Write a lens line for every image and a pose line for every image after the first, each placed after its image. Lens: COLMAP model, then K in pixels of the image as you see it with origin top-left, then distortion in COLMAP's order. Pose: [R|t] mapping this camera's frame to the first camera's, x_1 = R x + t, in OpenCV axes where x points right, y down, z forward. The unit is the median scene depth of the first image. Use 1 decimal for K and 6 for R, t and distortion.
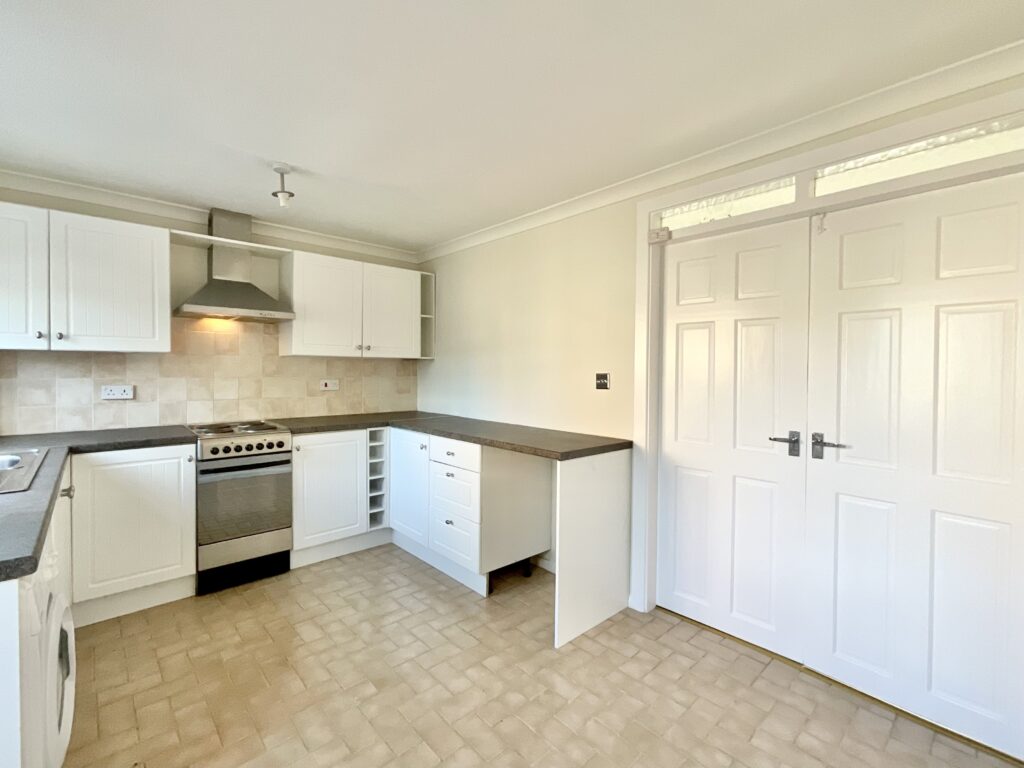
lens RADIAL K [[451.0, 0, 495.2], [0, 451.0, 376.2], [0, 0, 1]] dist [-0.000467, 0.000081]
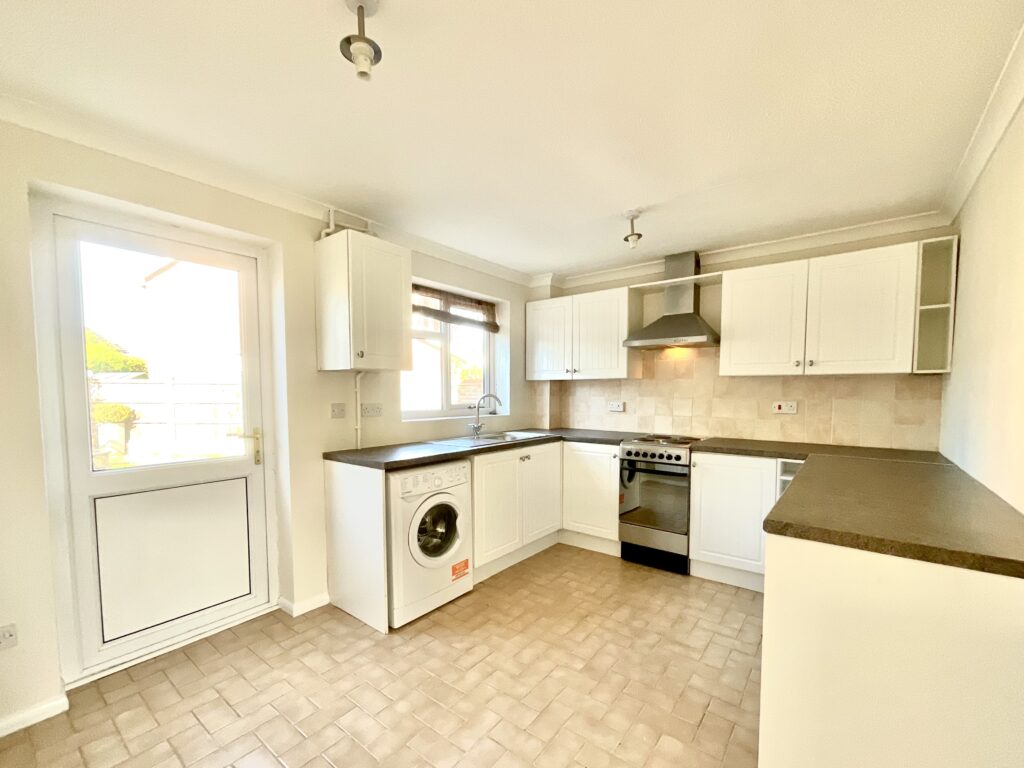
lens RADIAL K [[436.7, 0, 519.6], [0, 436.7, 416.4], [0, 0, 1]] dist [0.001641, 0.000421]
pose [[0.193412, 0.053844, -0.979639, 0.495109], [-0.011038, 0.998549, 0.052704, -0.003422], [0.981056, 0.000620, 0.193726, 0.409975]]
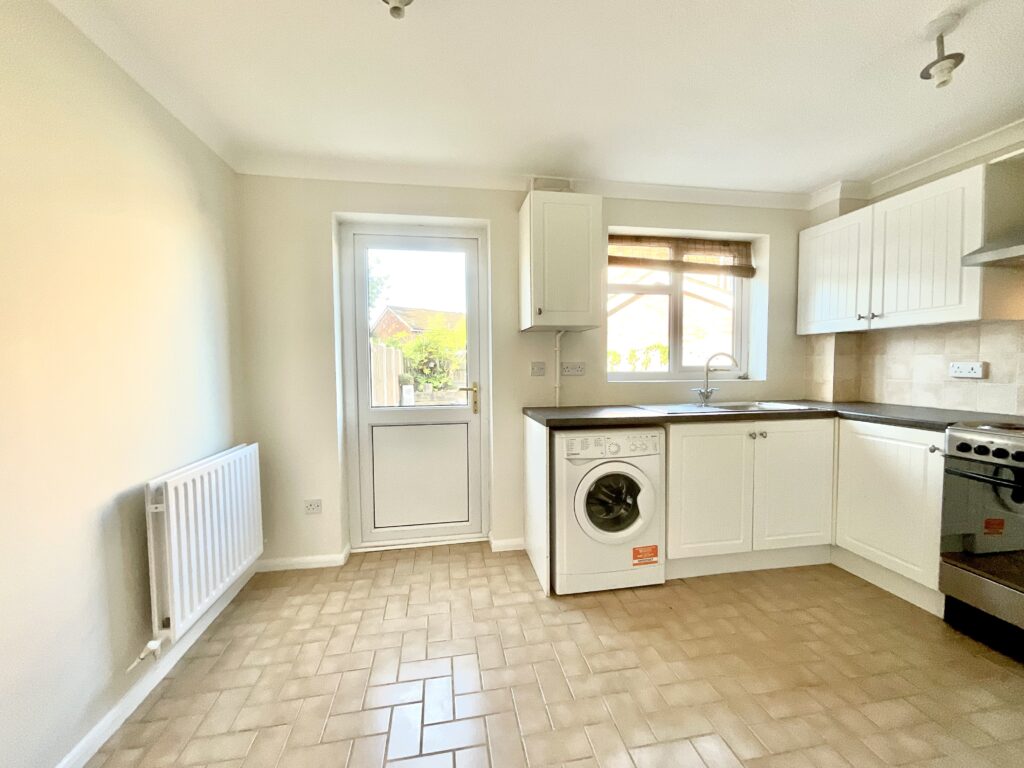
lens RADIAL K [[415.6, 0, 514.3], [0, 415.6, 382.9], [0, 0, 1]] dist [0.000351, 0.000274]
pose [[-0.522866, 0.040371, -0.851458, 0.327543], [-0.003500, 0.998768, 0.049505, 0.023921], [0.852408, 0.028865, -0.522080, 0.659187]]
